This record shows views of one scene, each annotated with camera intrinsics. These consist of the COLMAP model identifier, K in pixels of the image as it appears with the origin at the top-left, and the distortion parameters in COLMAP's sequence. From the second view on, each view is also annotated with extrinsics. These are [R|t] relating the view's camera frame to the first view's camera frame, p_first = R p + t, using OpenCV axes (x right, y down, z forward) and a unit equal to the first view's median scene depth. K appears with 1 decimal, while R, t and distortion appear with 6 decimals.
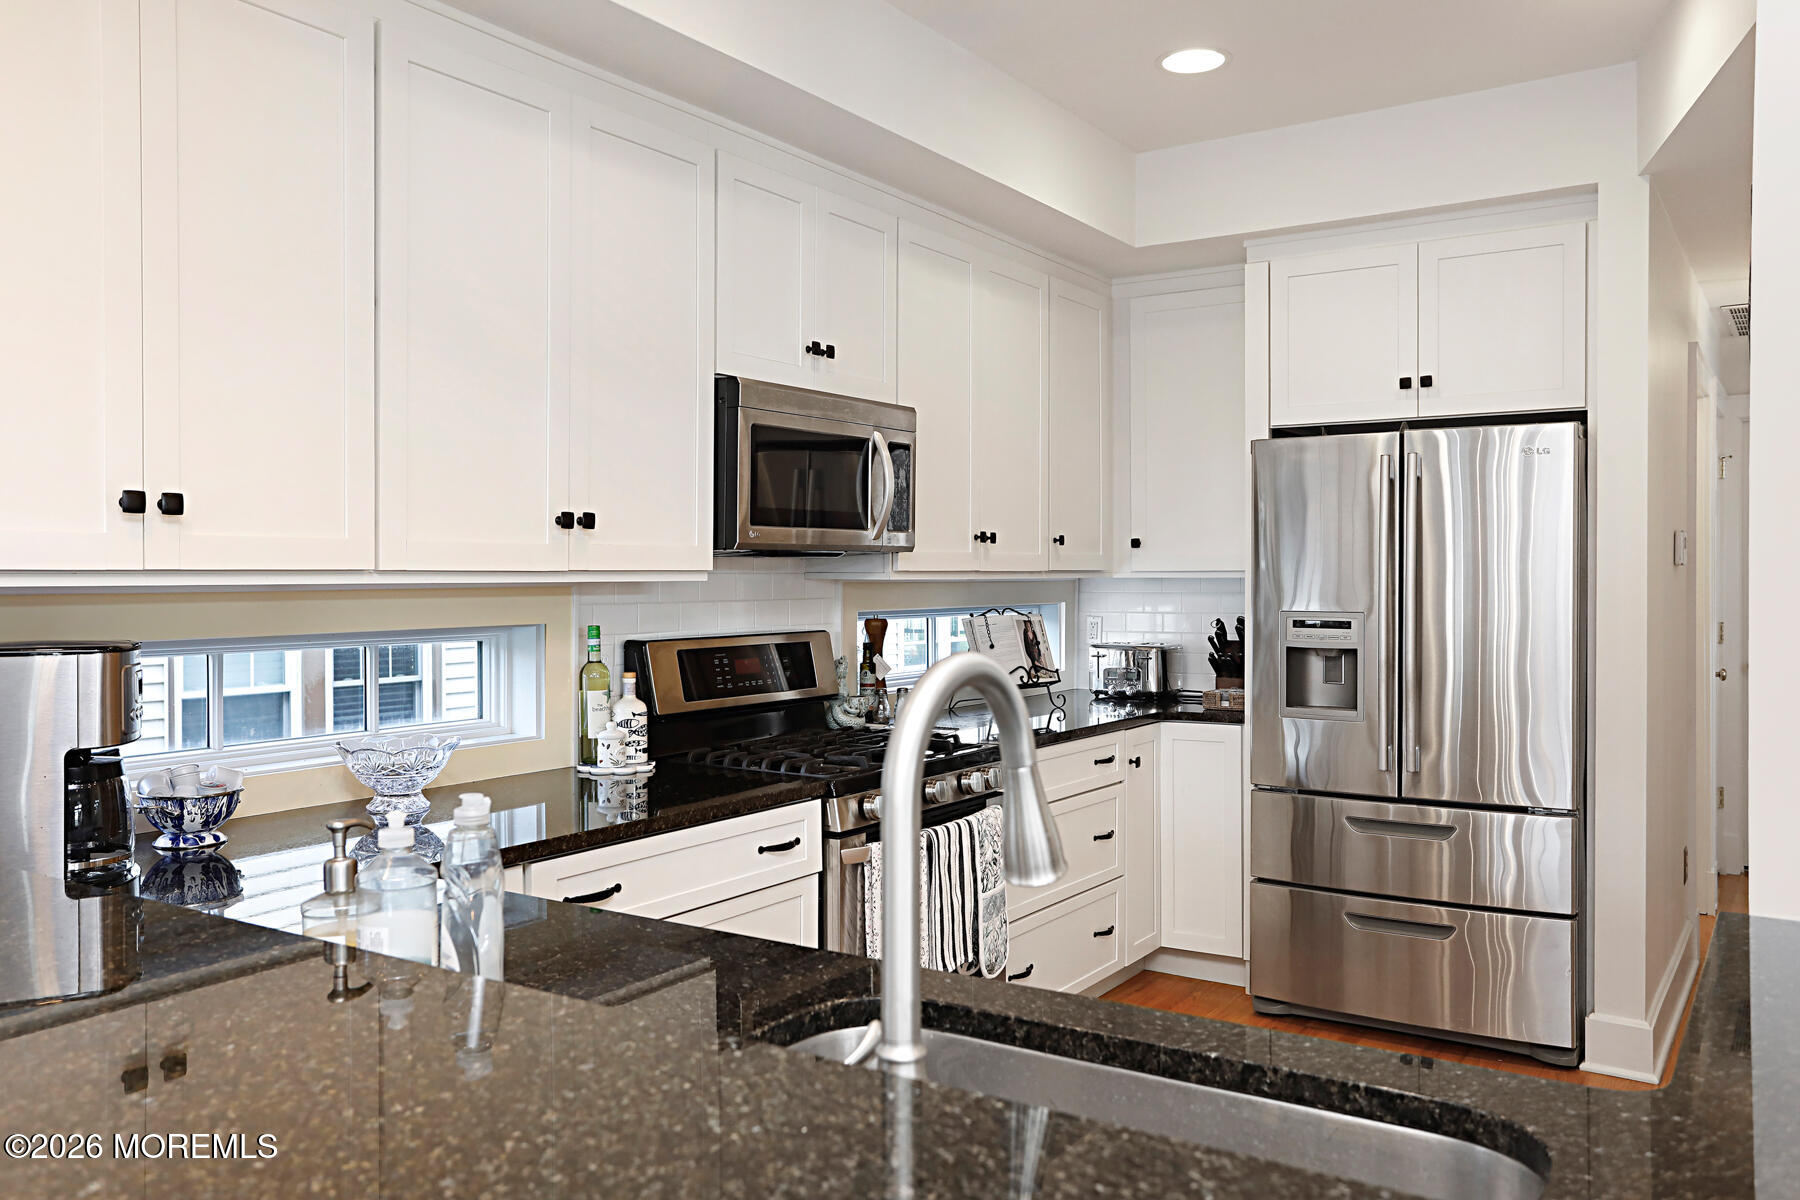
lens RADIAL K [[1411.6, 0, 914.8], [0, 1411.6, 569.8], [0, 0, 1]] dist [-0.017317, 0.000340]
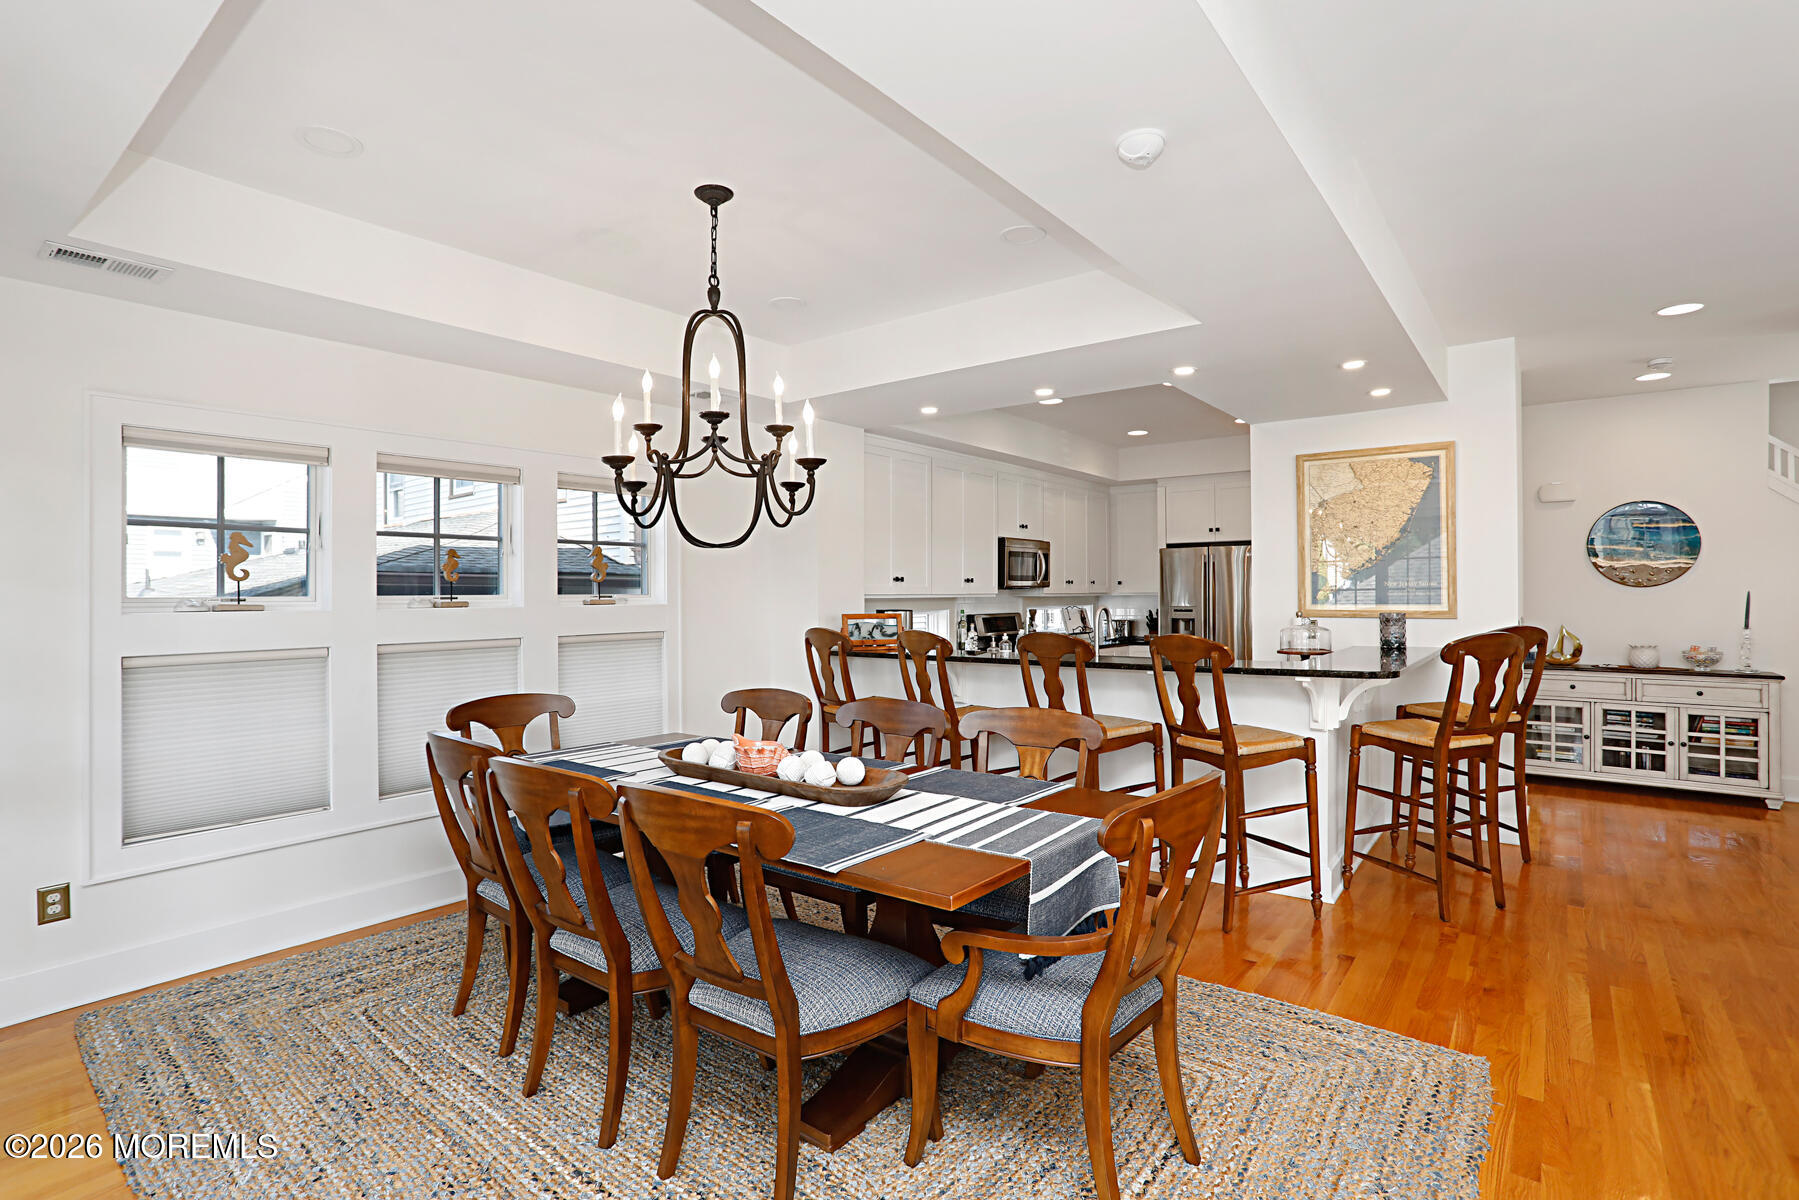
lens RADIAL K [[866.0, 0, 895.7], [0, 866.0, 599.6], [0, 0, 1]] dist [-0.034515, 0.007196]
pose [[0.996150, -0.013236, -0.086660, -0.169751], [0.013151, 0.999912, -0.001553, 0.012899], [0.086673, 0.000407, 0.996237, -0.920216]]
